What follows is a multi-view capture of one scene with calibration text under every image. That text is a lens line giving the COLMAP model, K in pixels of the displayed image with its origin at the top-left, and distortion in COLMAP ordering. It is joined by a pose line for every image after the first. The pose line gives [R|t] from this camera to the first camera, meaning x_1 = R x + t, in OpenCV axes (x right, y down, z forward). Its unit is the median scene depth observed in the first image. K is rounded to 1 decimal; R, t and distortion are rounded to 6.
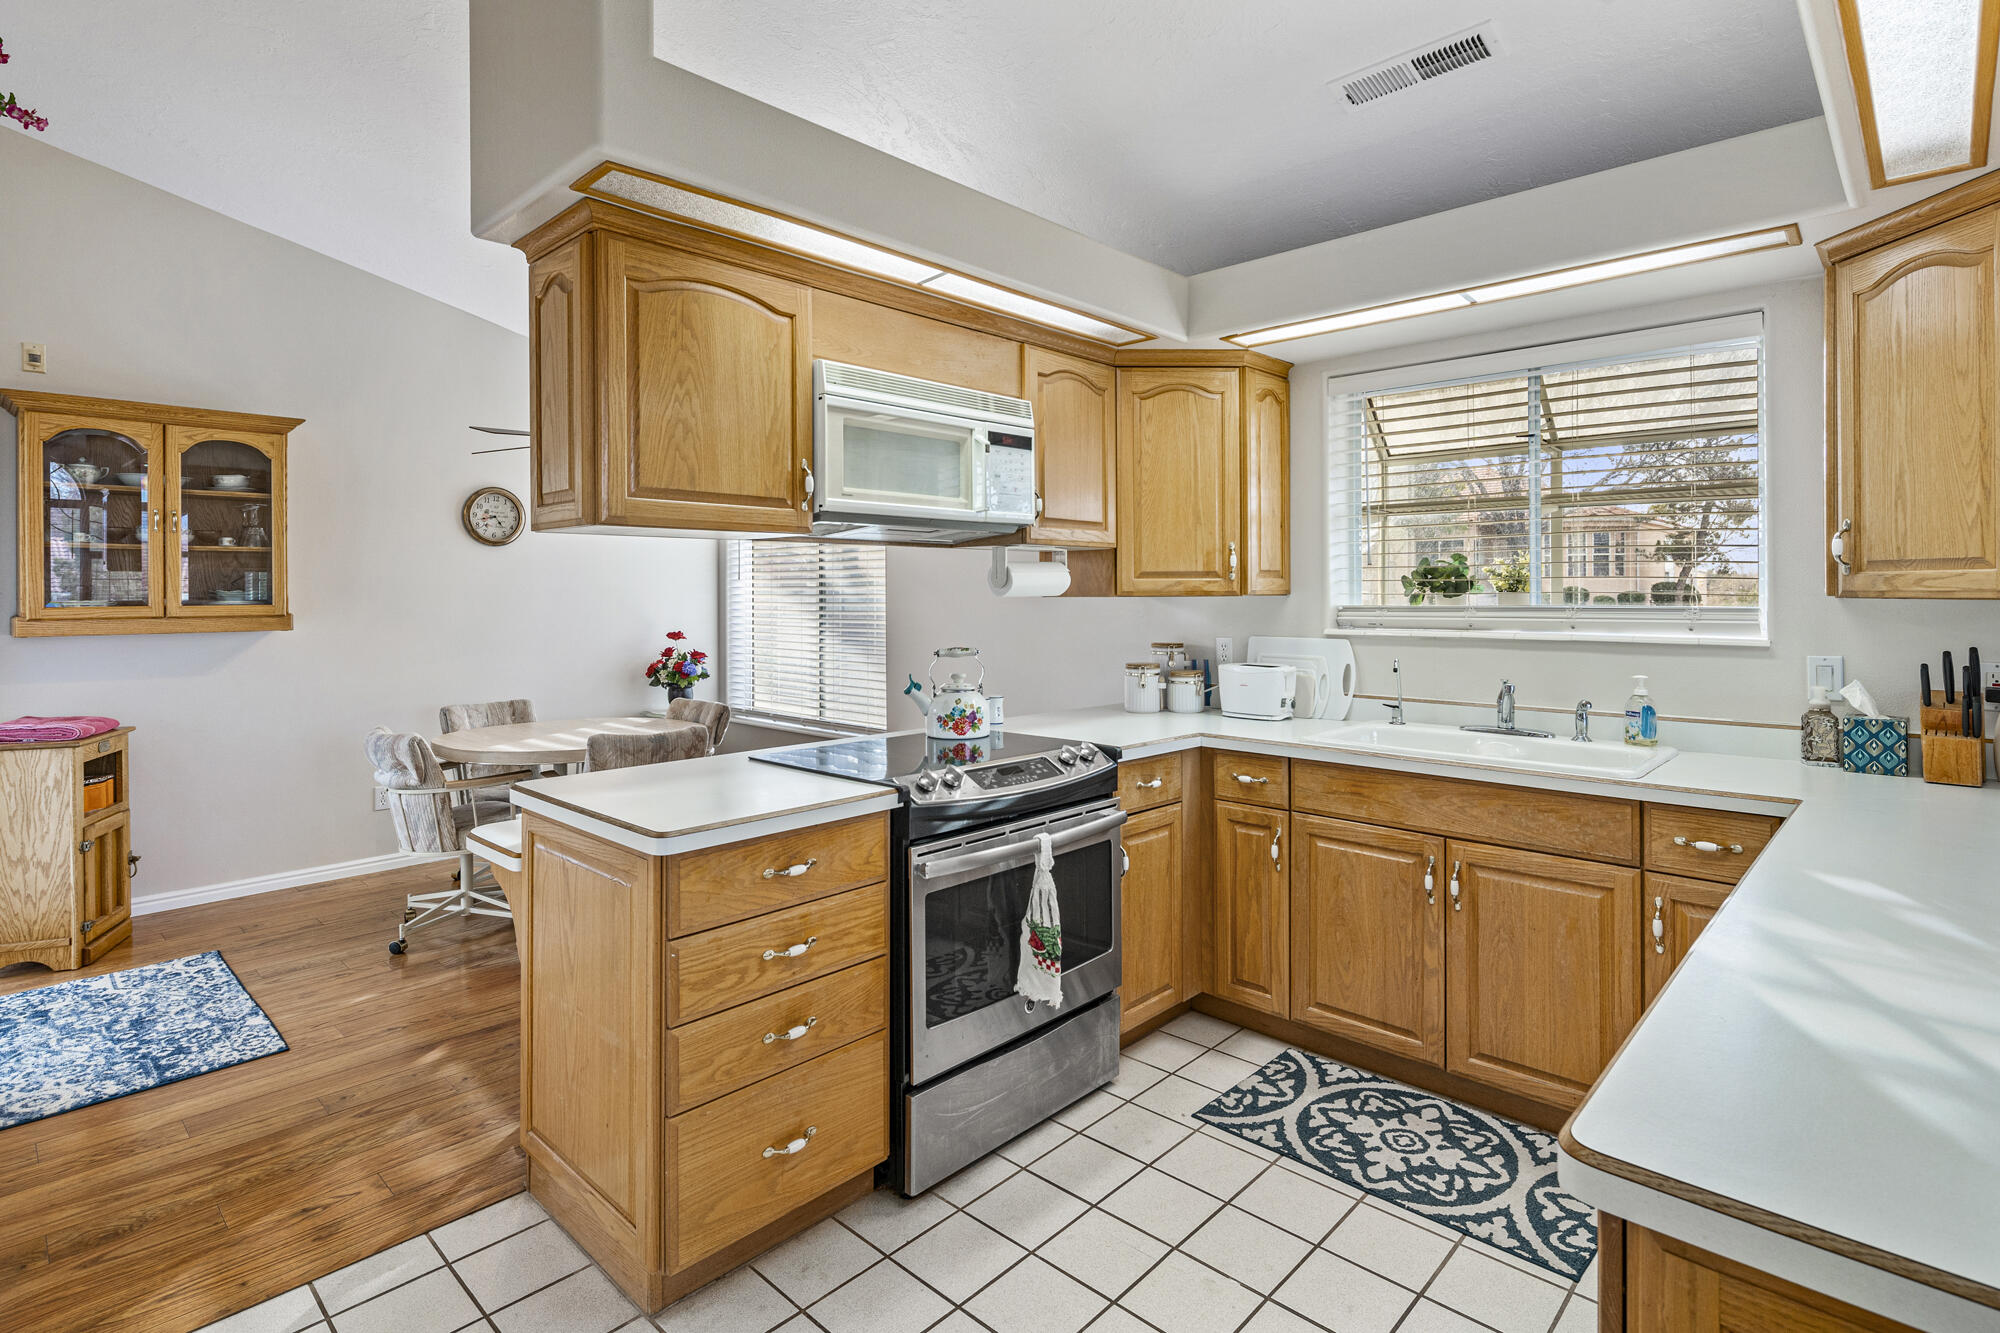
lens RADIAL K [[1002.2, 0, 997.9], [0, 1002.2, 591.1], [0, 0, 1]] dist [0.000426, -0.000276]
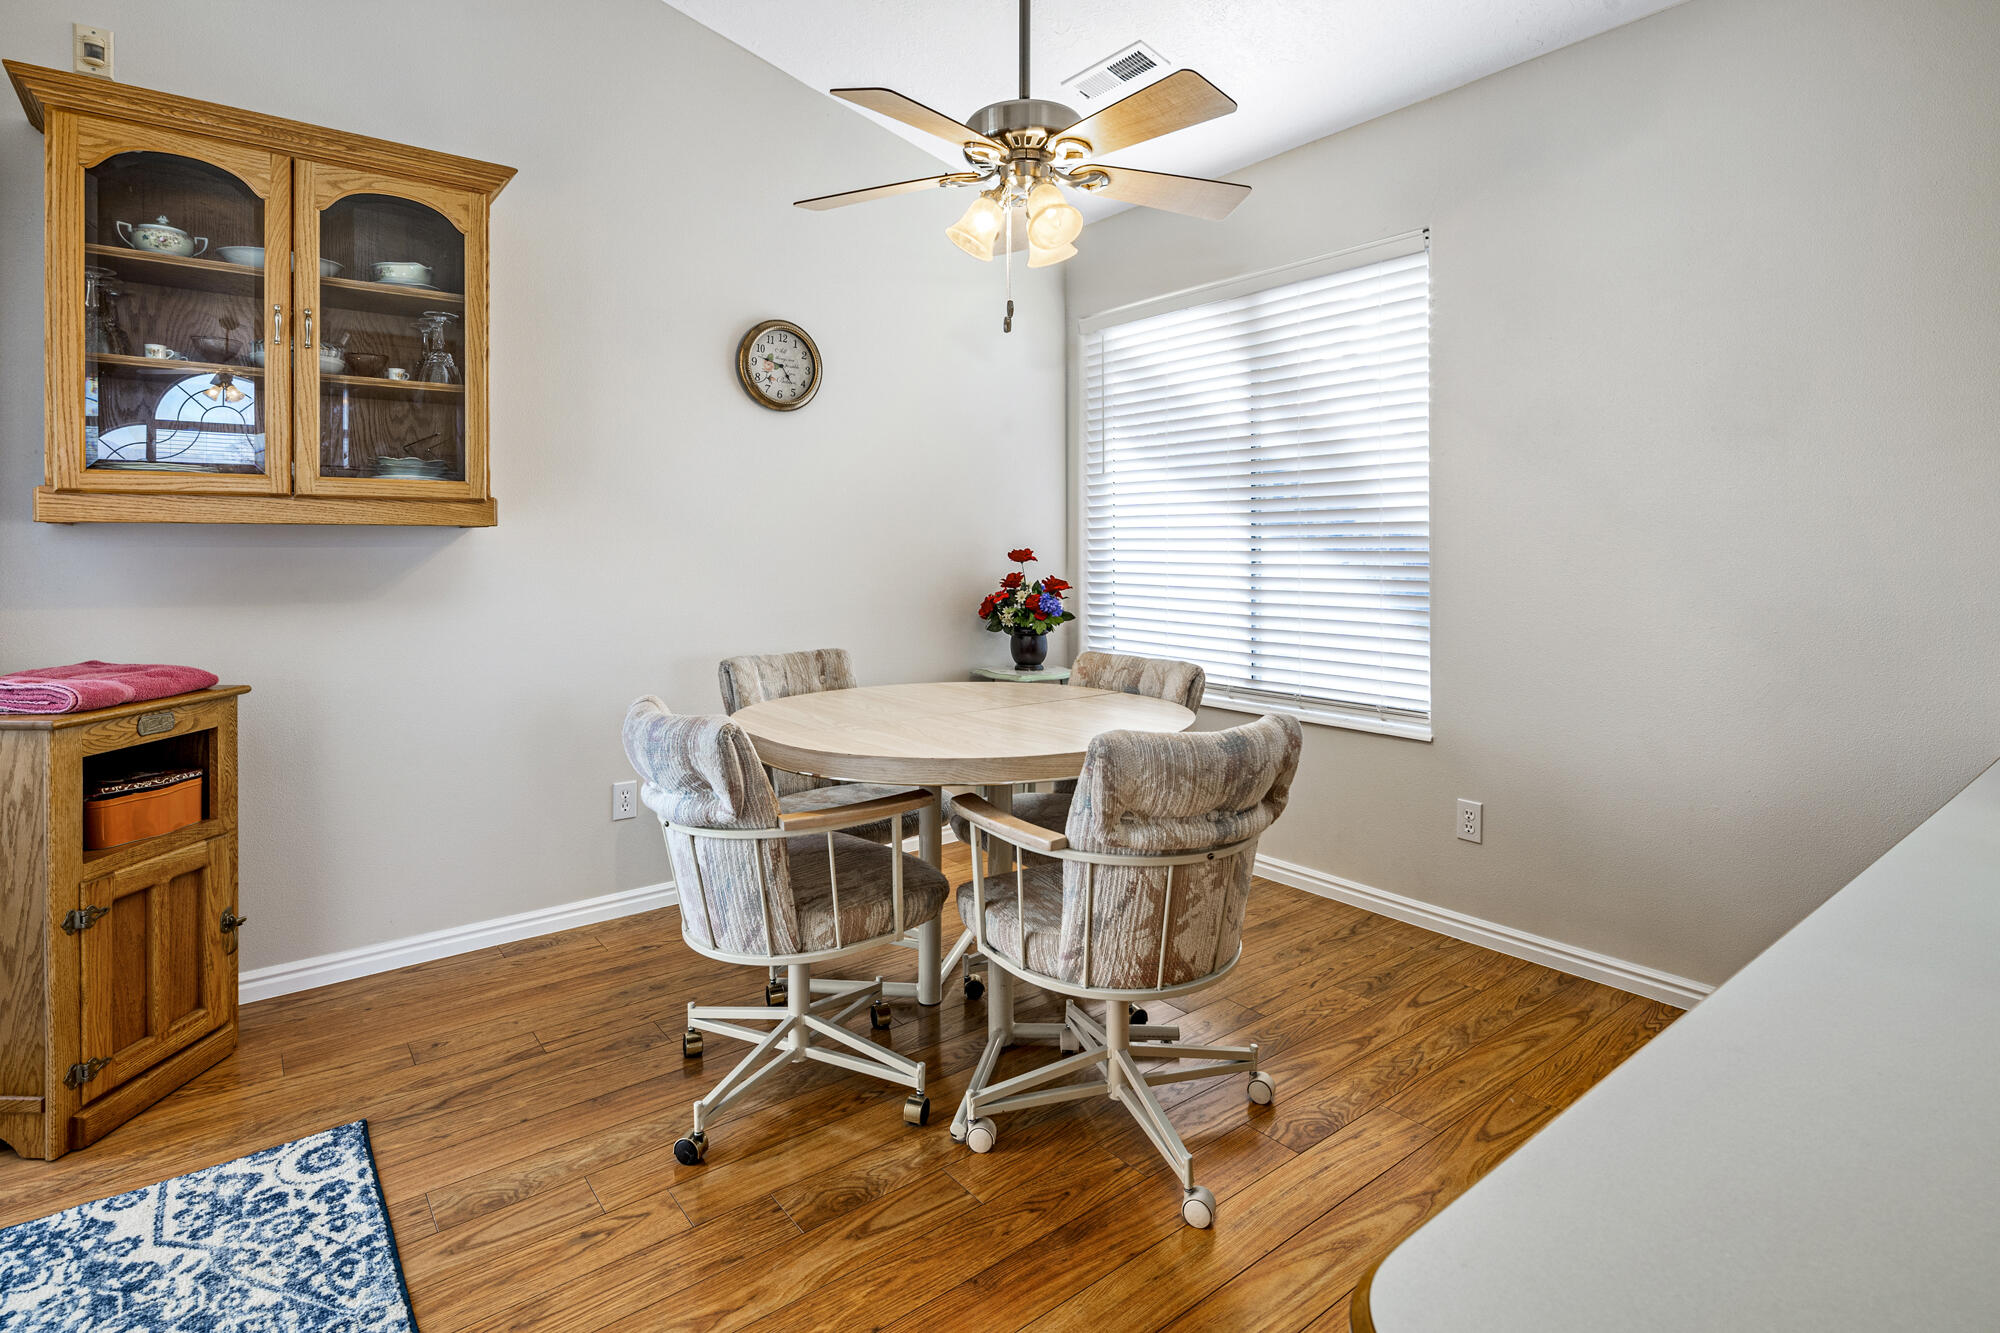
lens RADIAL K [[995.4, 0, 992.0], [0, 995.4, 540.9], [0, 0, 1]] dist [0.003241, -0.000005]
pose [[0.989284, 0.003394, -0.145963, -0.434171], [-0.003779, 0.999990, -0.002360, 0.064043], [0.145953, 0.002886, 0.989287, 0.609319]]
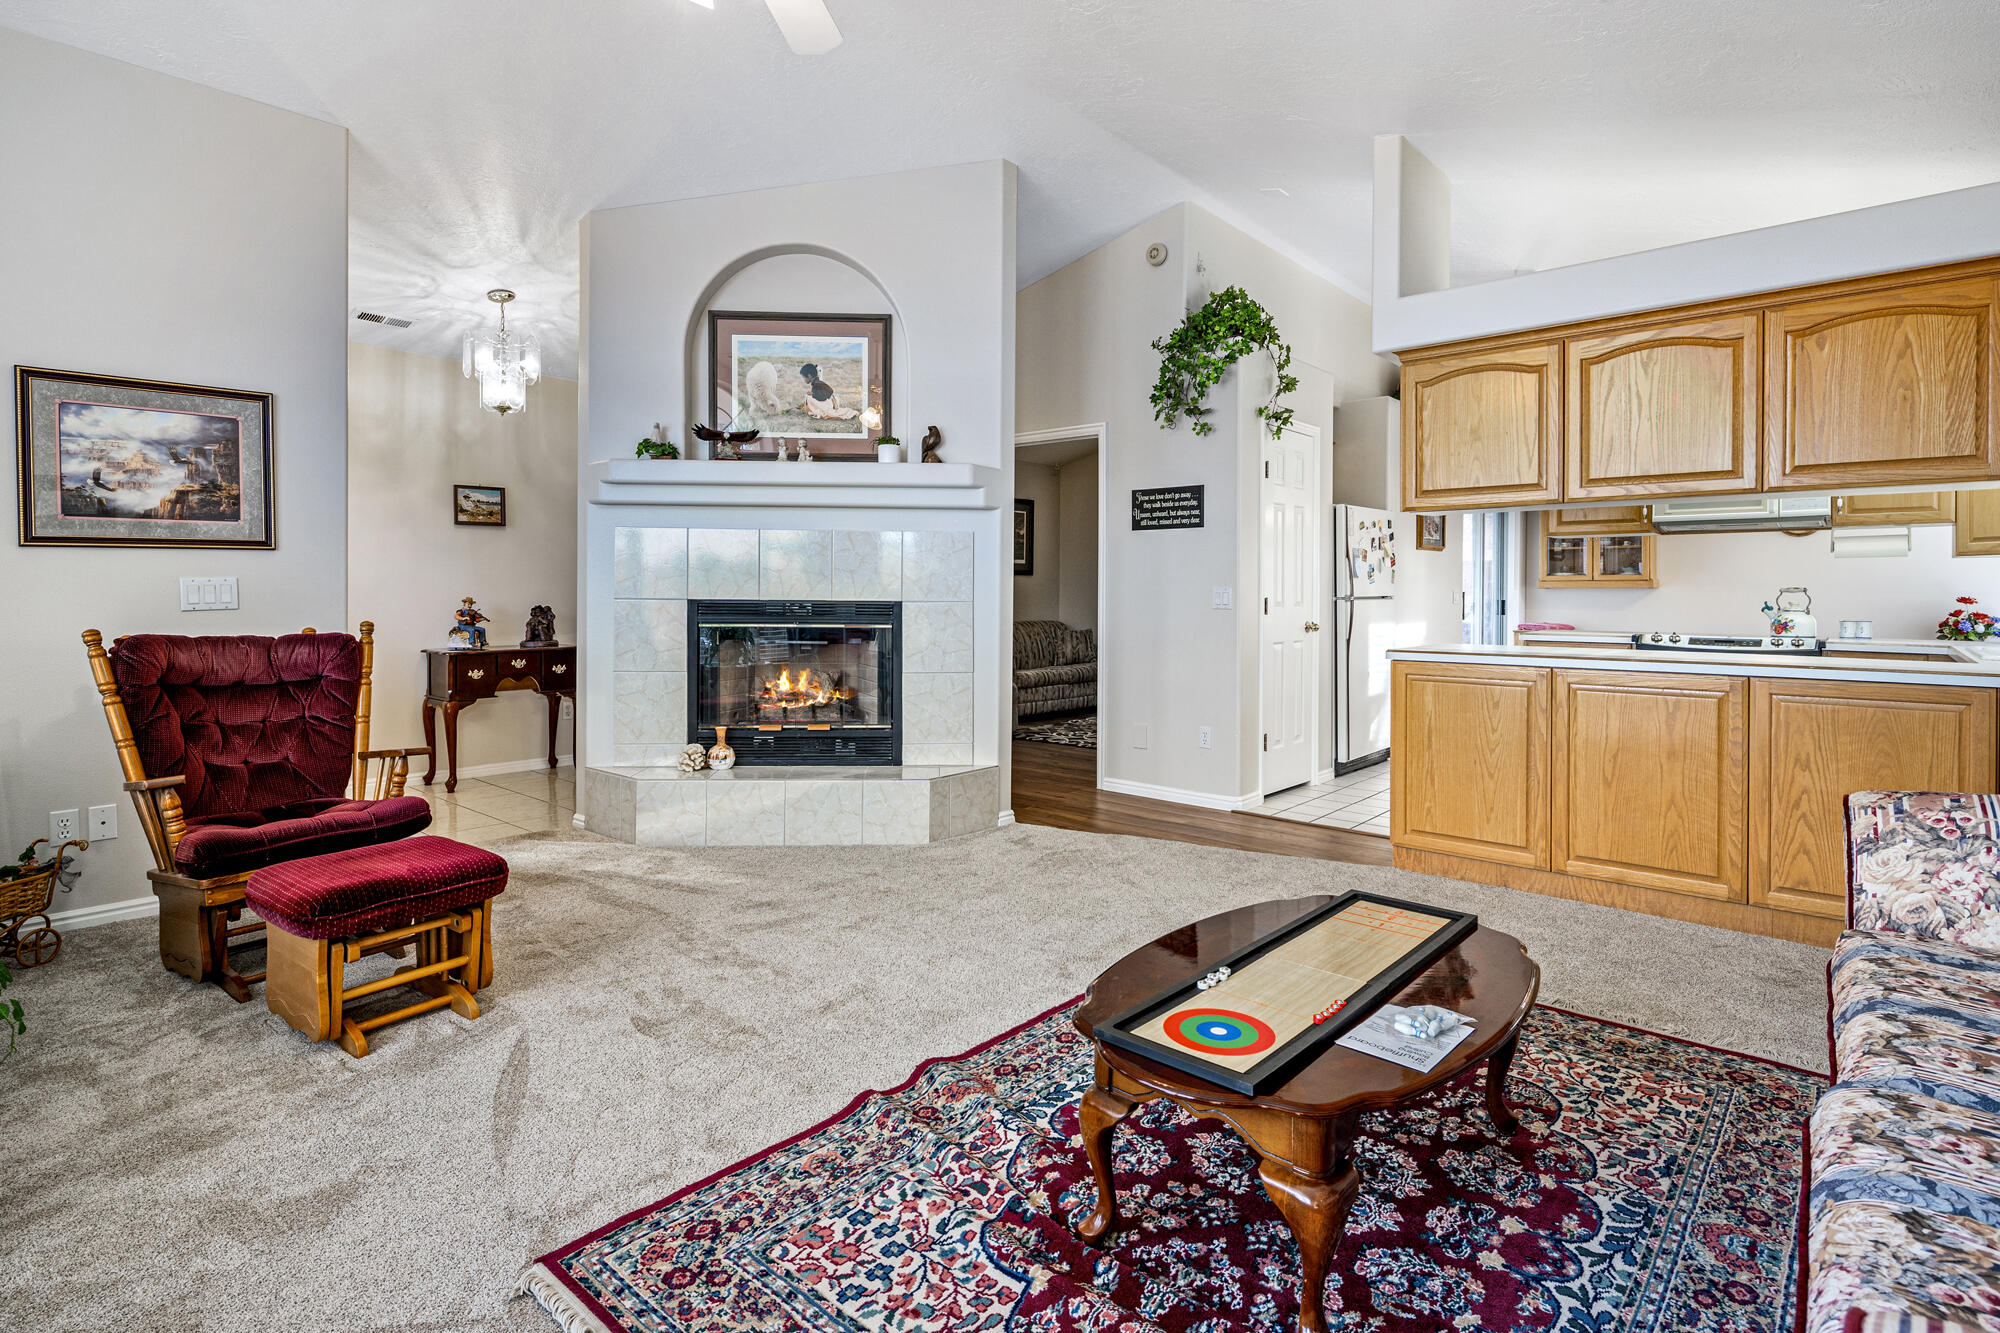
lens RADIAL K [[992.4, 0, 992.8], [0, 992.4, 588.8], [0, 0, 1]] dist [0.003518, 0.000119]
pose [[0.033658, 0.000305, -0.999433, 1.533181], [-0.000178, 1.000000, 0.000299, 0.053801], [0.999433, 0.000168, 0.033658, -0.435267]]
